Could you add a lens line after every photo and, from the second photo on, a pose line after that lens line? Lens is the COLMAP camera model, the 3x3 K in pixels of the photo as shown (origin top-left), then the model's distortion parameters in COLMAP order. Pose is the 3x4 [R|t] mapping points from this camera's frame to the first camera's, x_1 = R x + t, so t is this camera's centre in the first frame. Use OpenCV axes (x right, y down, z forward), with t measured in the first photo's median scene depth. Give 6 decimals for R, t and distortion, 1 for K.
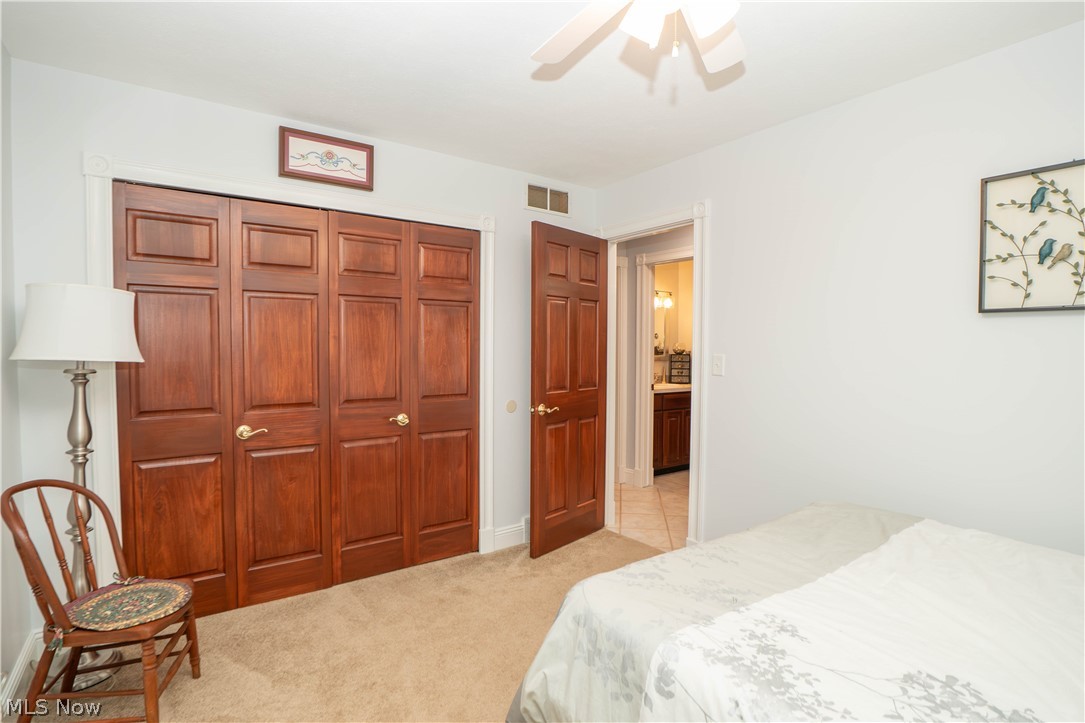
lens RADIAL K [[545.0, 0, 520.7], [0, 545.0, 366.0], [0, 0, 1]] dist [-0.042340, 0.009084]
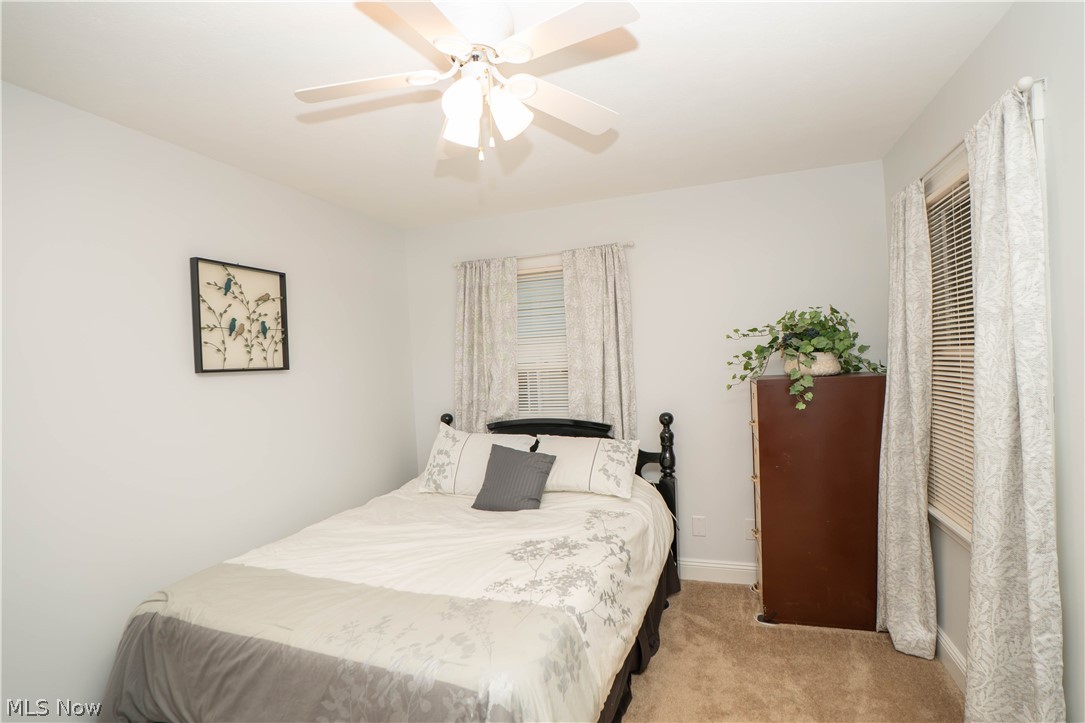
lens RADIAL K [[545.0, 0, 527.4], [0, 545.0, 361.1], [0, 0, 1]] dist [-0.042340, 0.009084]
pose [[-0.594234, 0.021190, 0.804013, -0.531072], [0.072898, 0.996957, 0.027602, -0.114795], [-0.800982, 0.075013, -0.593970, 1.216081]]
